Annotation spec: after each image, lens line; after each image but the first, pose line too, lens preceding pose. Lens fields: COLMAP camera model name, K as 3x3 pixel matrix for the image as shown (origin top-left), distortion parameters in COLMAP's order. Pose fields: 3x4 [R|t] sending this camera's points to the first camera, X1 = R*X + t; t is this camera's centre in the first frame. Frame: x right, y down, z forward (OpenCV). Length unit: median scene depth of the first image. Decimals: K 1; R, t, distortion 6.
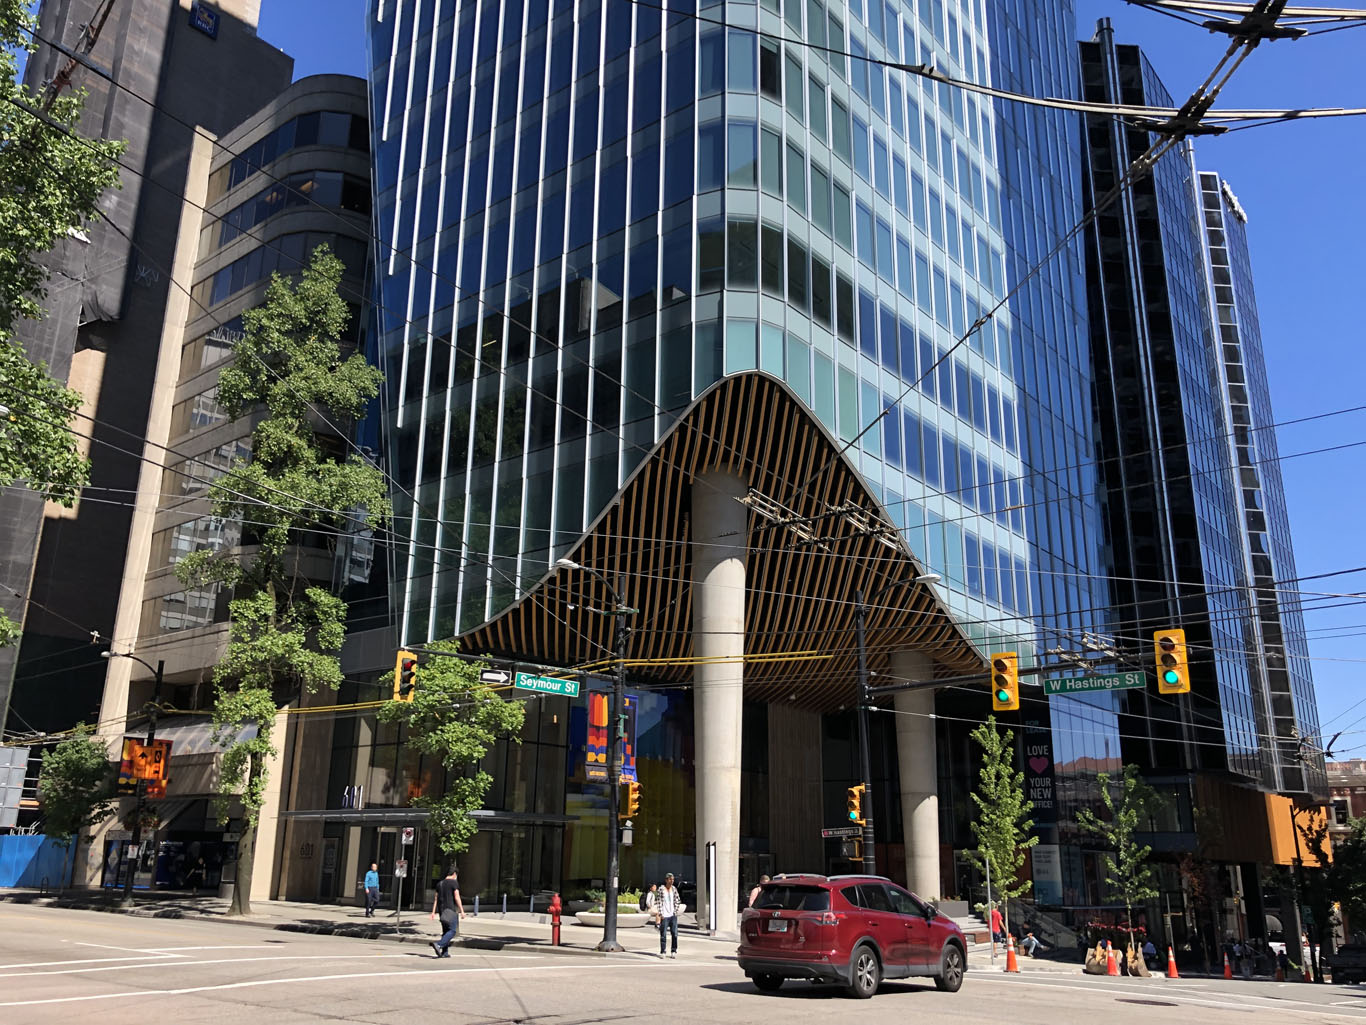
lens RADIAL K [[1111.5, 0, 680.9], [0, 1111.5, 541.6], [0, 0, 1]] dist [0.026826, -0.047918]
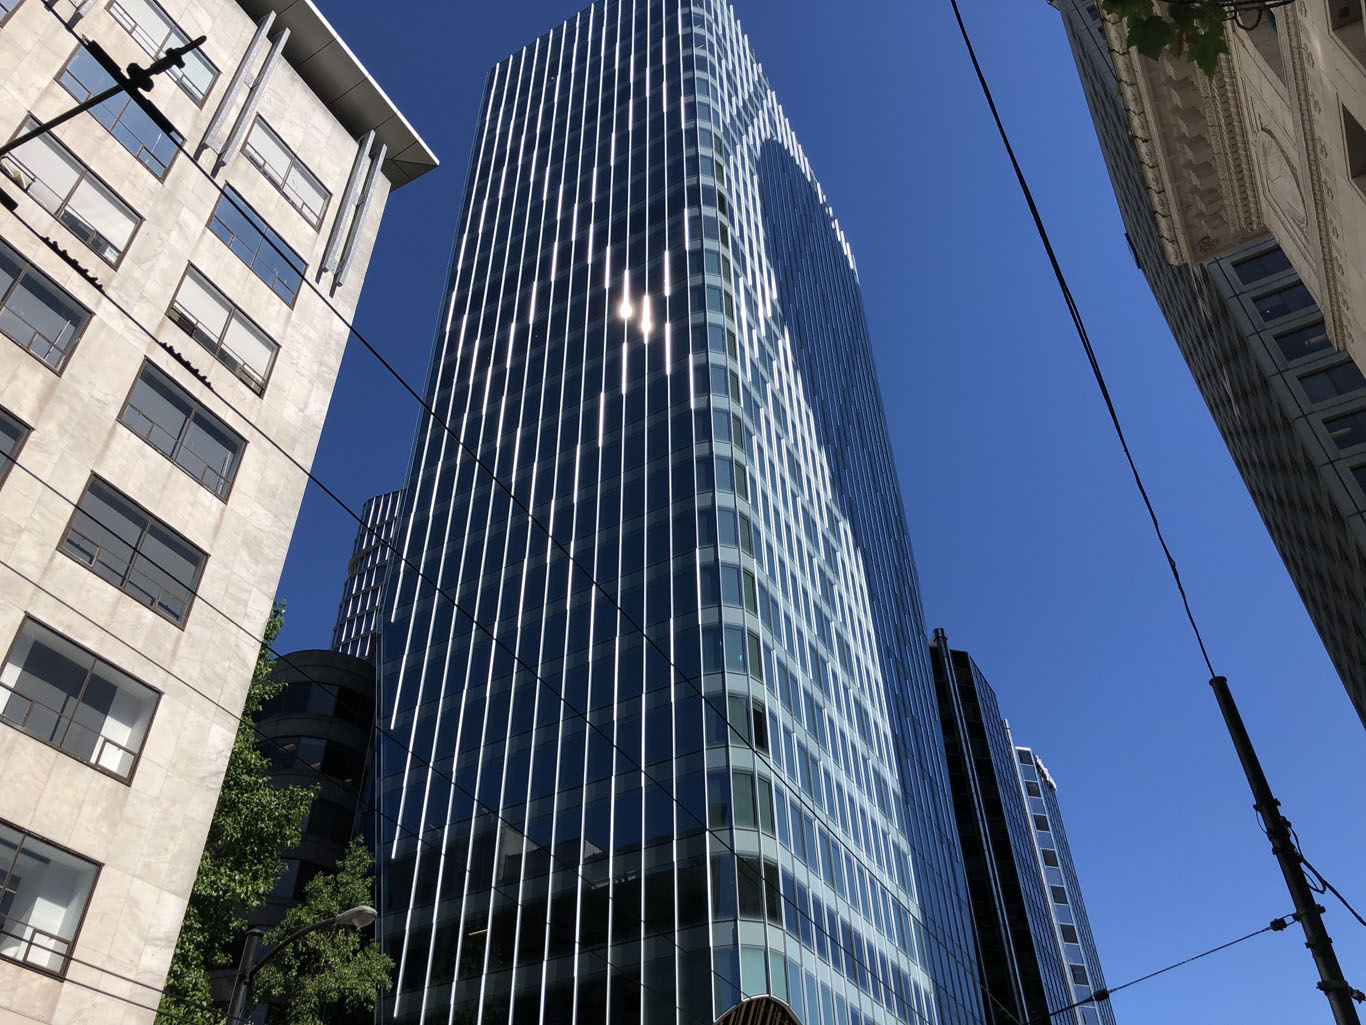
lens RADIAL K [[1126.5, 0, 671.7], [0, 1126.5, 510.2], [0, 0, 1]] dist [0.031716, -0.009273]
pose [[0.982057, 0.098536, 0.160795, -0.235955], [-0.021481, 0.905536, -0.423725, -0.096570], [-0.187358, 0.412668, 0.891404, -0.214956]]
